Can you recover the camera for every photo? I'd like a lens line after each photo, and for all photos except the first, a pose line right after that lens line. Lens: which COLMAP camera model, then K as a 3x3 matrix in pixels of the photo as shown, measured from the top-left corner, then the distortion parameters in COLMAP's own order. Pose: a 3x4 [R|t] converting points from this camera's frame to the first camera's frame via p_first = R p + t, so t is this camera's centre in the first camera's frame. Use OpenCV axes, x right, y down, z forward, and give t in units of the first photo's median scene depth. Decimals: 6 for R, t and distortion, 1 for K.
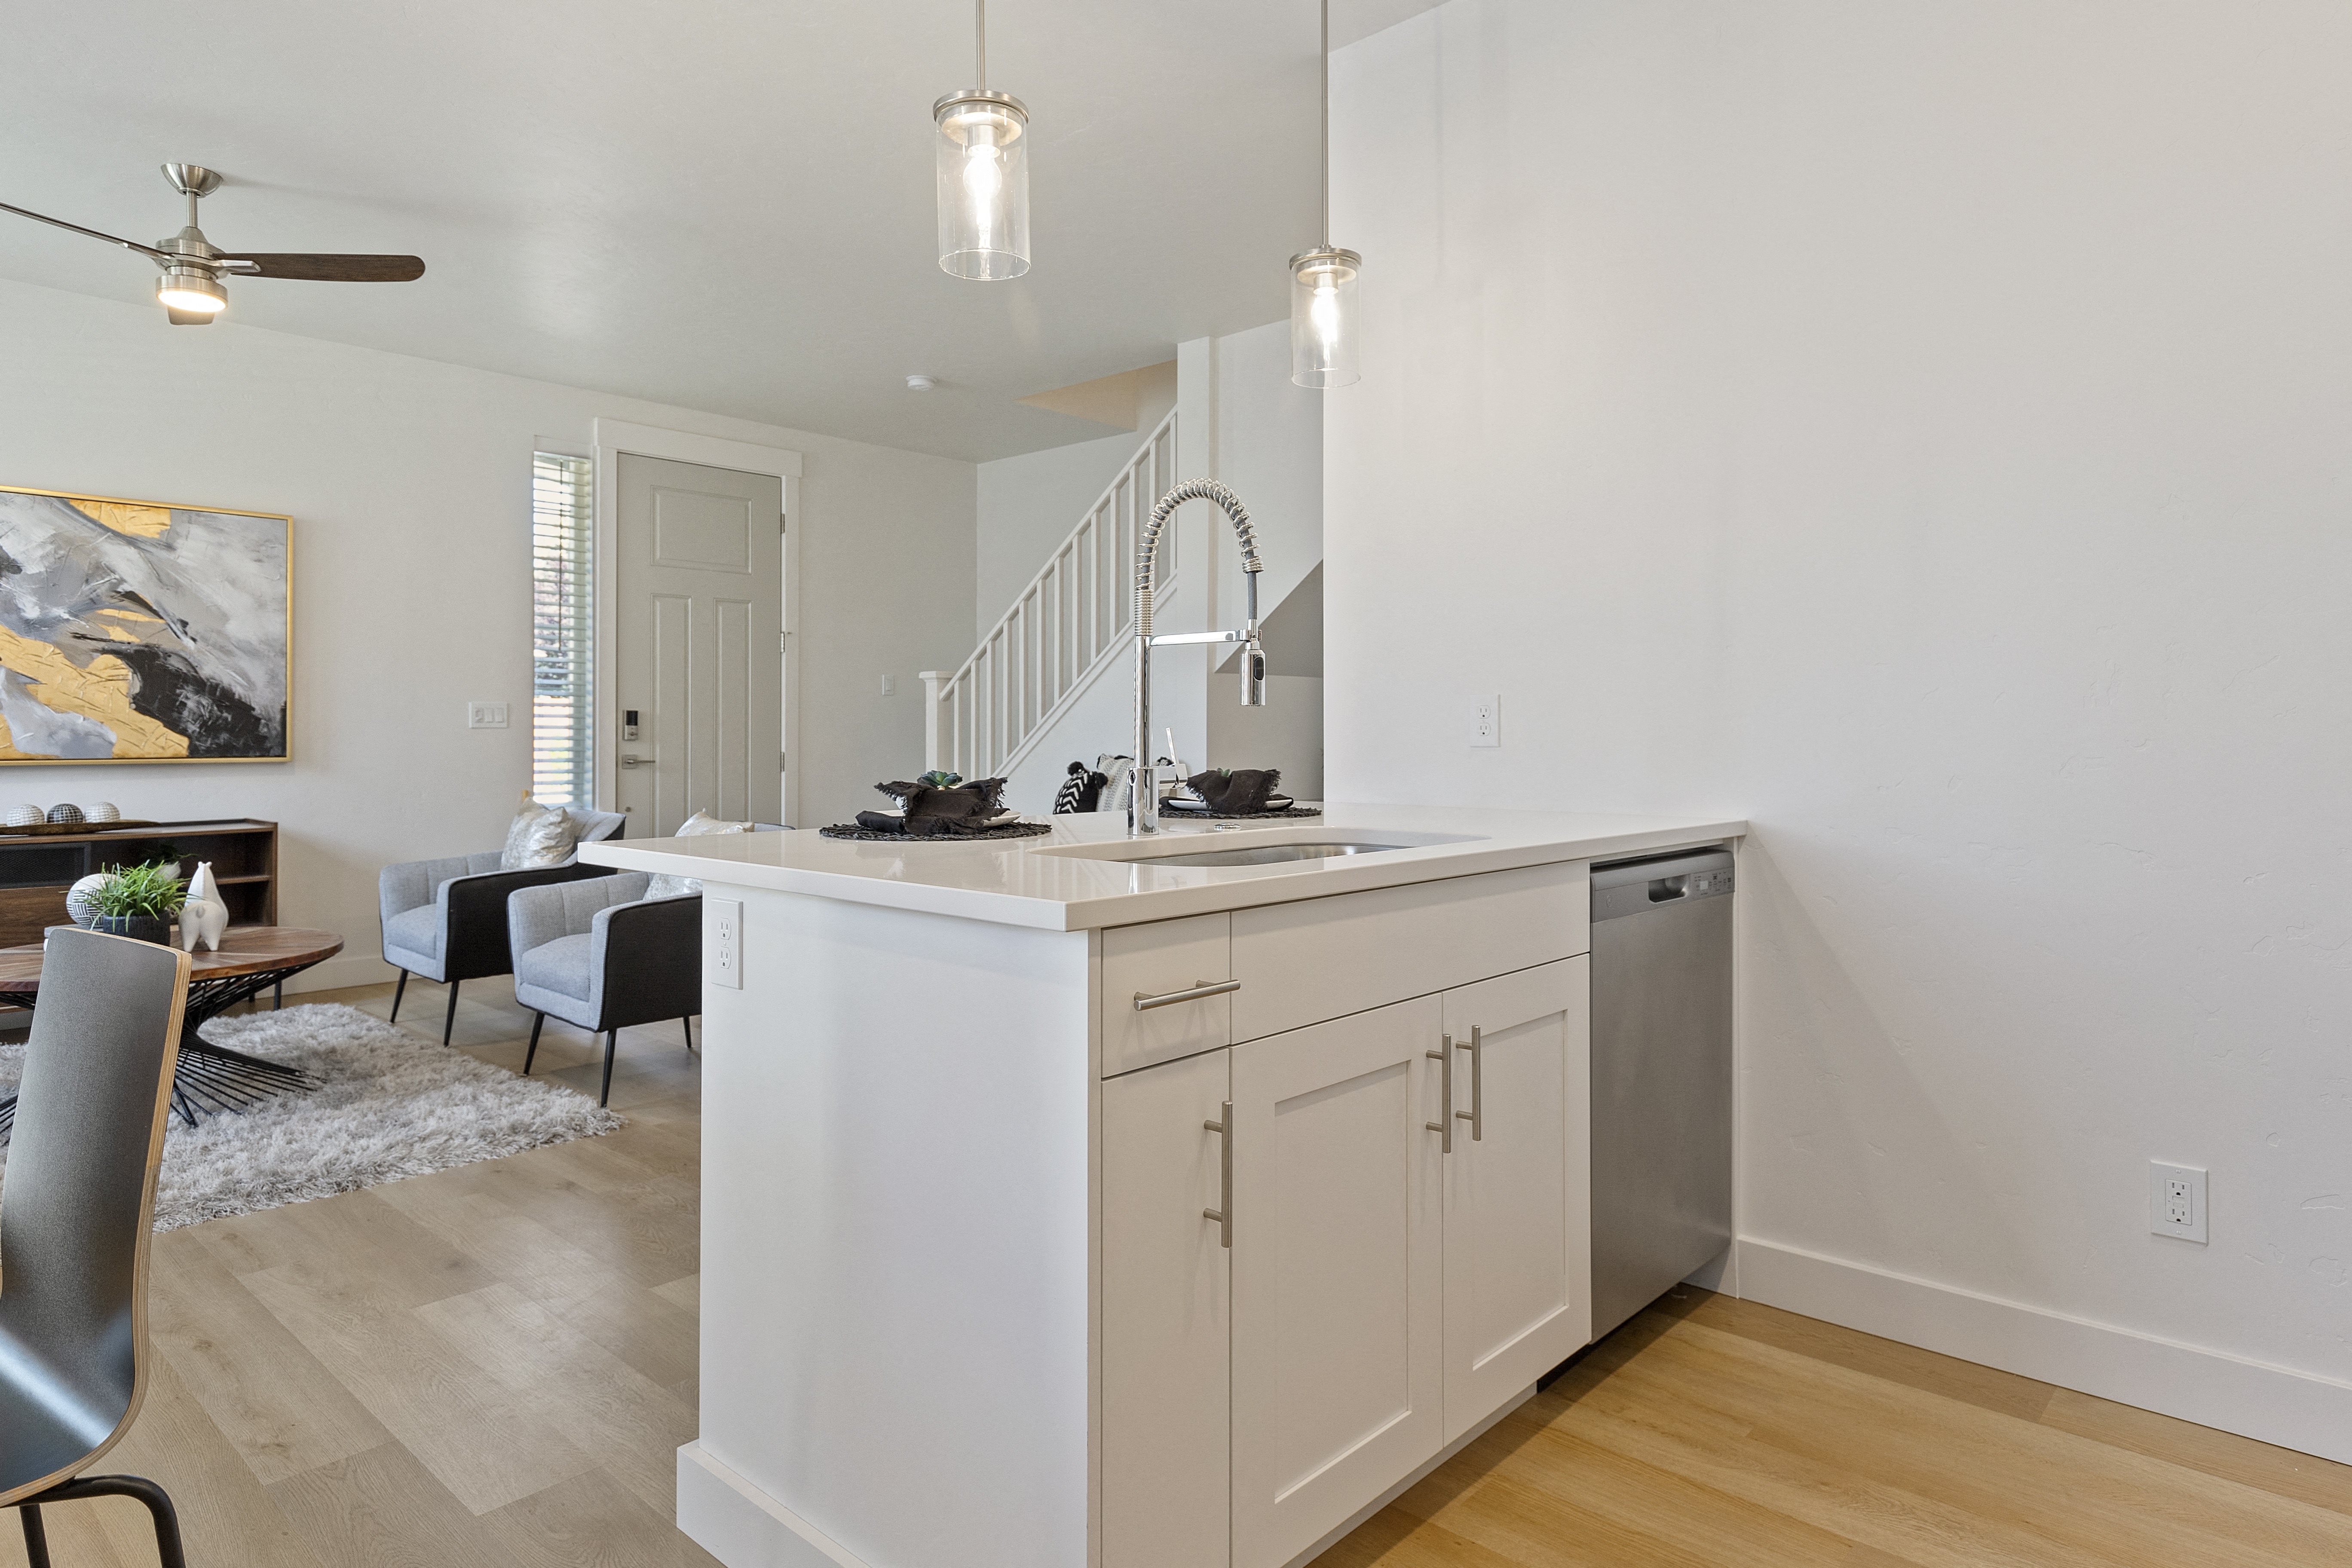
lens RADIAL K [[1371.0, 0, 1175.1], [0, 1371.0, 720.2], [0, 0, 1]] dist [0.007626, 0.001703]
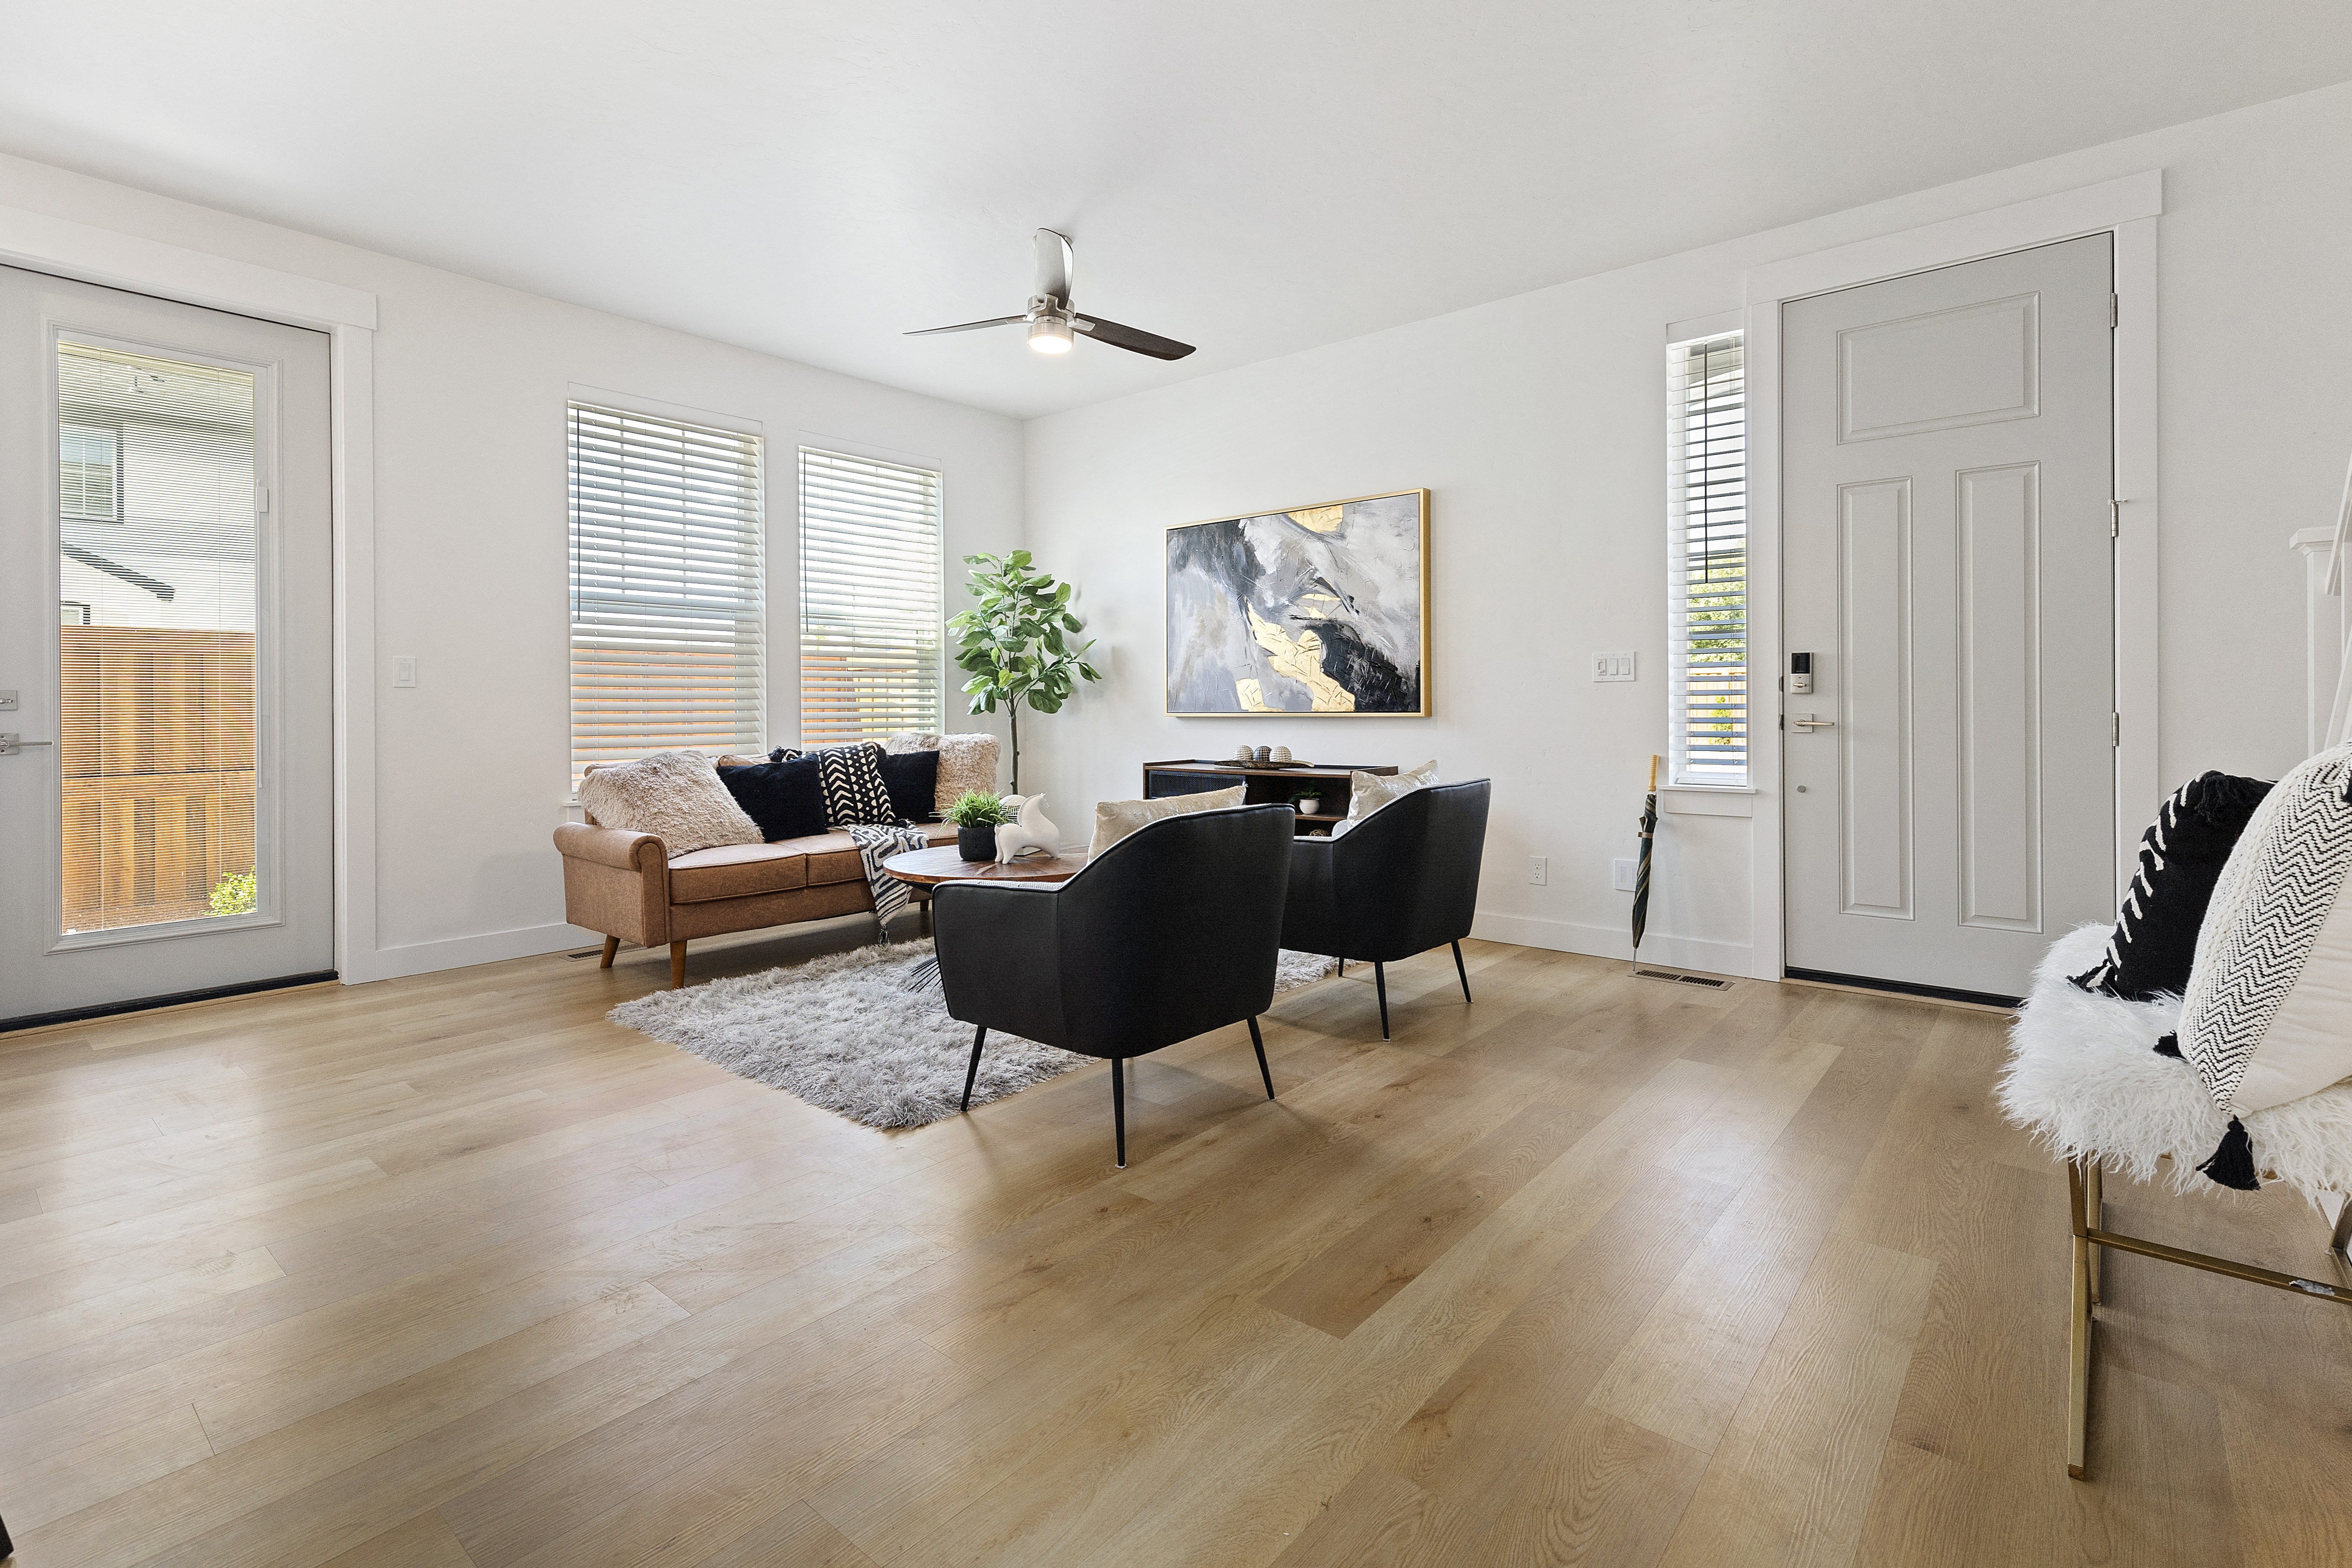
lens RADIAL K [[1076.4, 0, 1177.4], [0, 1076.4, 713.7], [0, 0, 1]] dist [0.002263, 0.000124]
pose [[0.039188, 0.004652, -0.999221, 0.204744], [0.015416, 0.999867, 0.005259, 0.021750], [0.999113, -0.015610, 0.039111, 0.824017]]
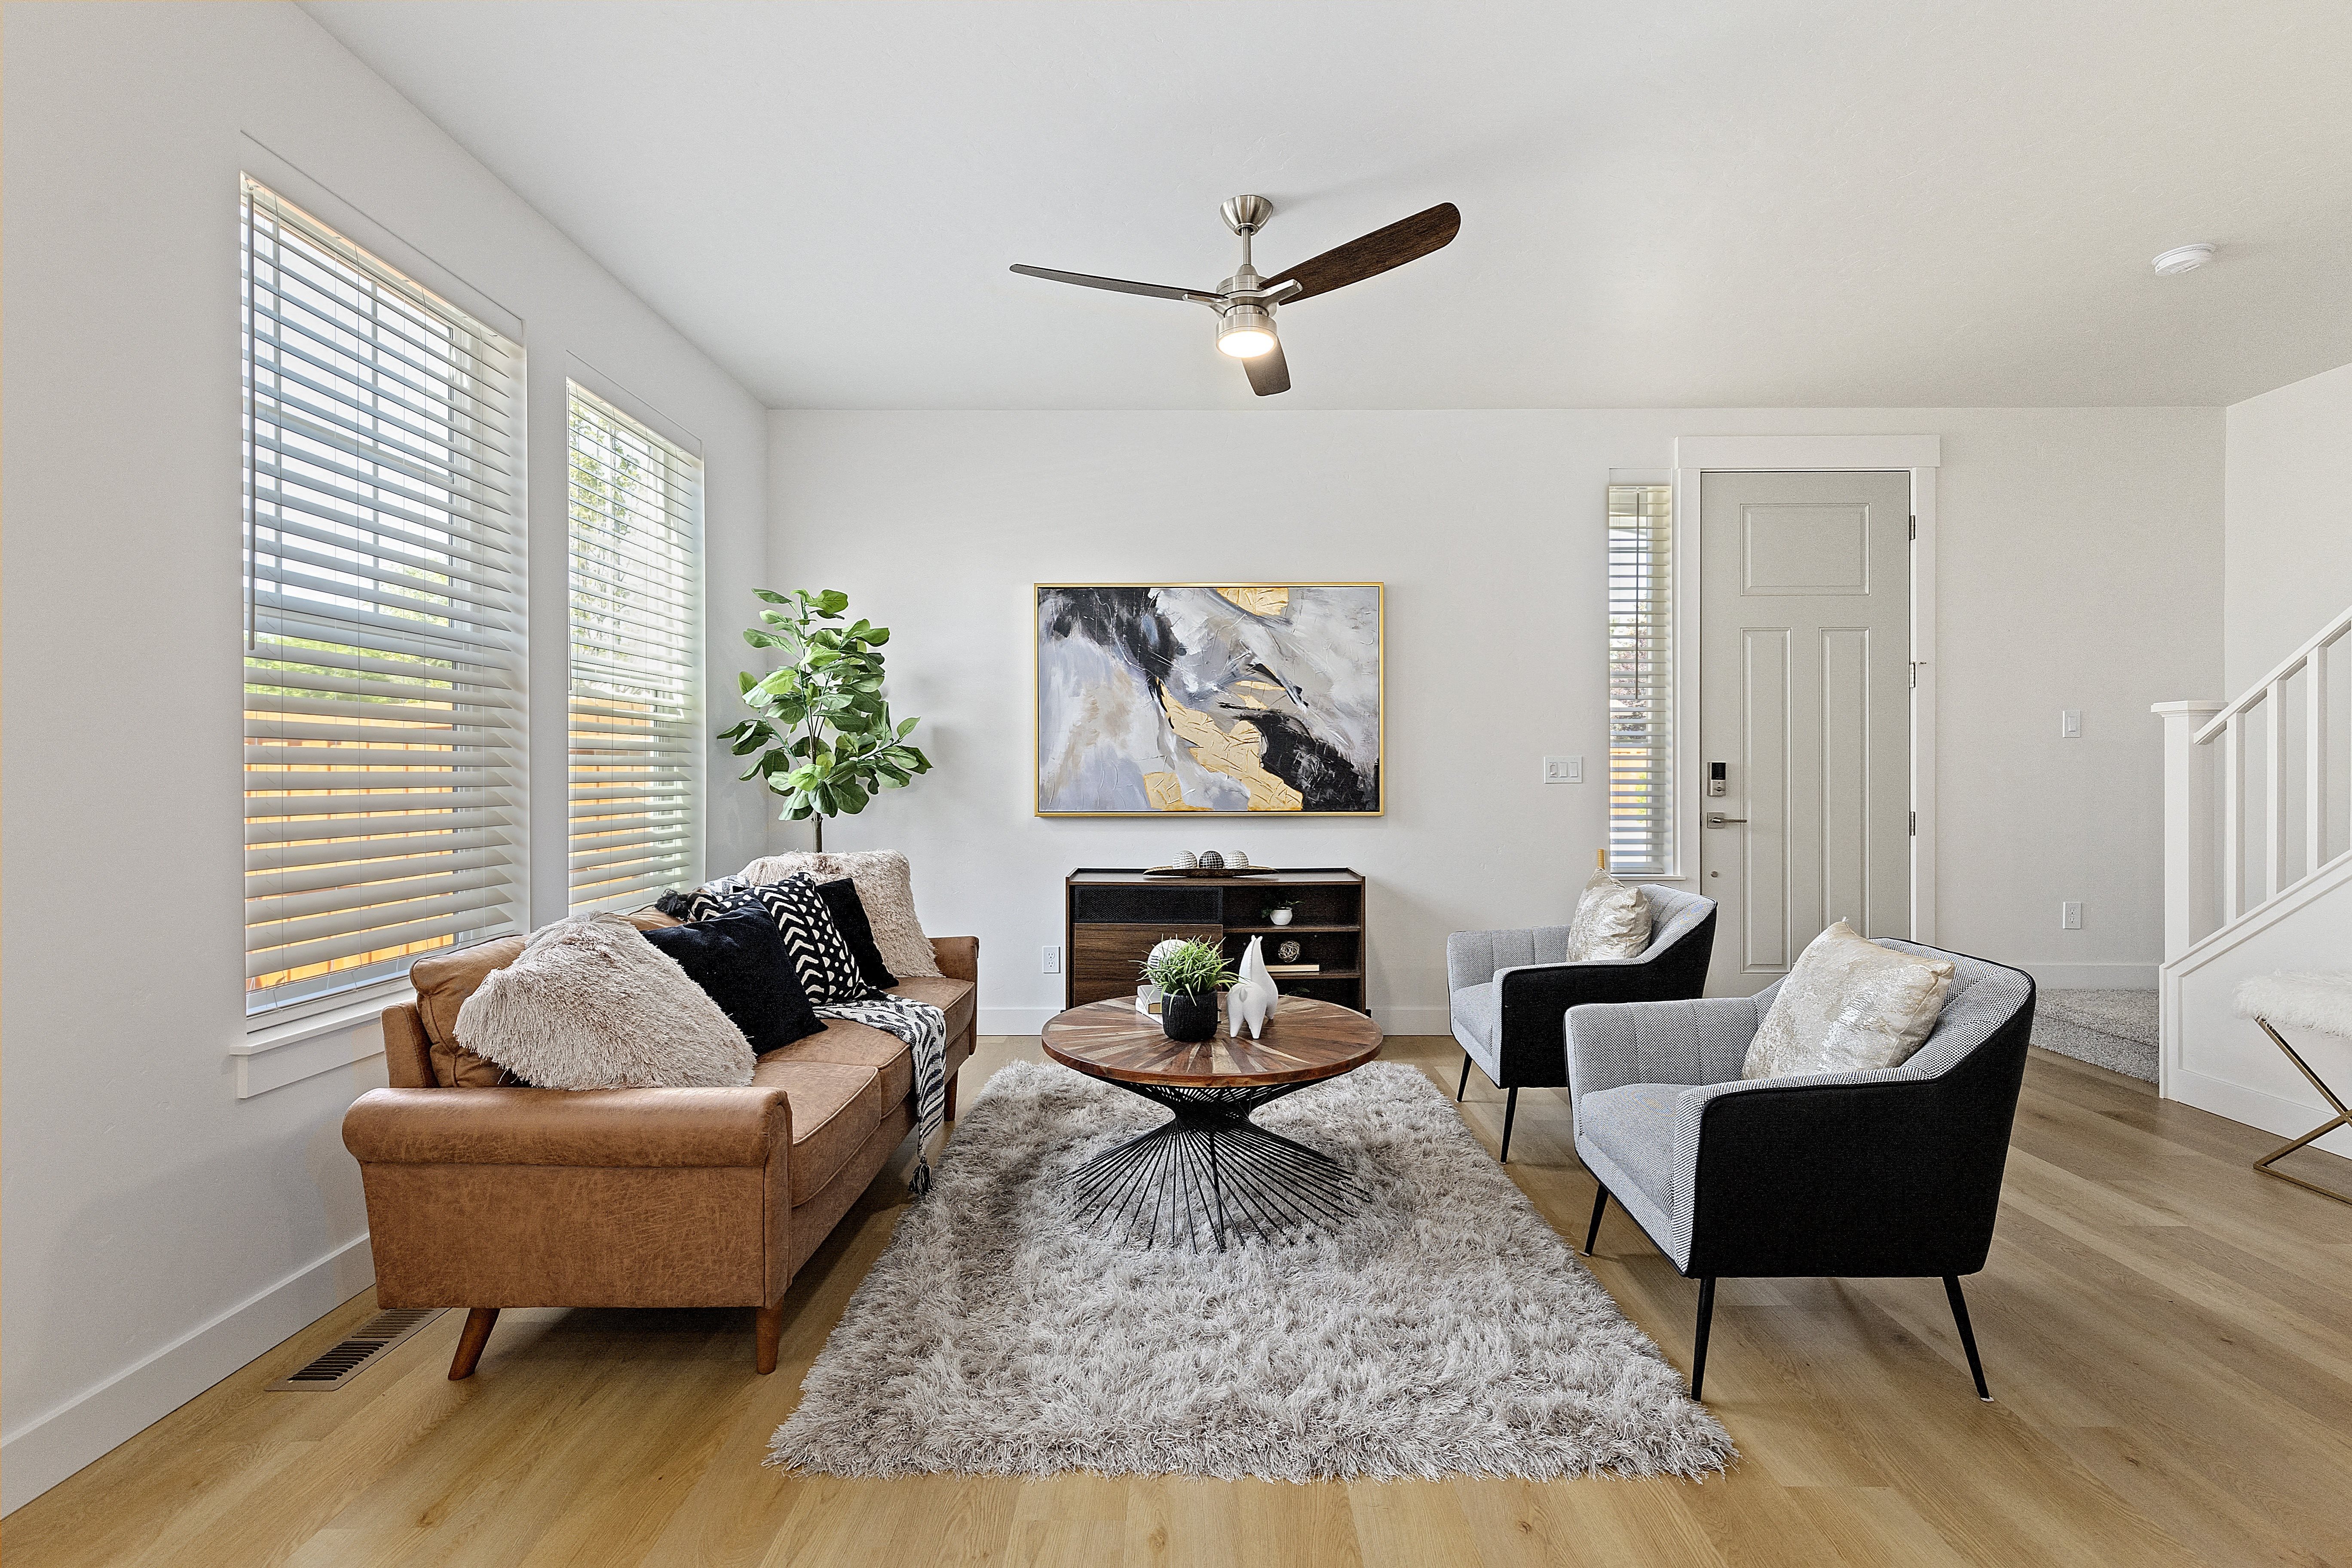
lens RADIAL K [[1055.4, 0, 1175.3], [0, 1055.4, 778.5], [0, 0, 1]] dist [0.002336, 0.000131]
pose [[0.667572, 0.003310, -0.744537, -0.156520], [0.008554, 0.999890, 0.012115, -0.010396], [0.744496, -0.014457, 0.667471, 0.364260]]
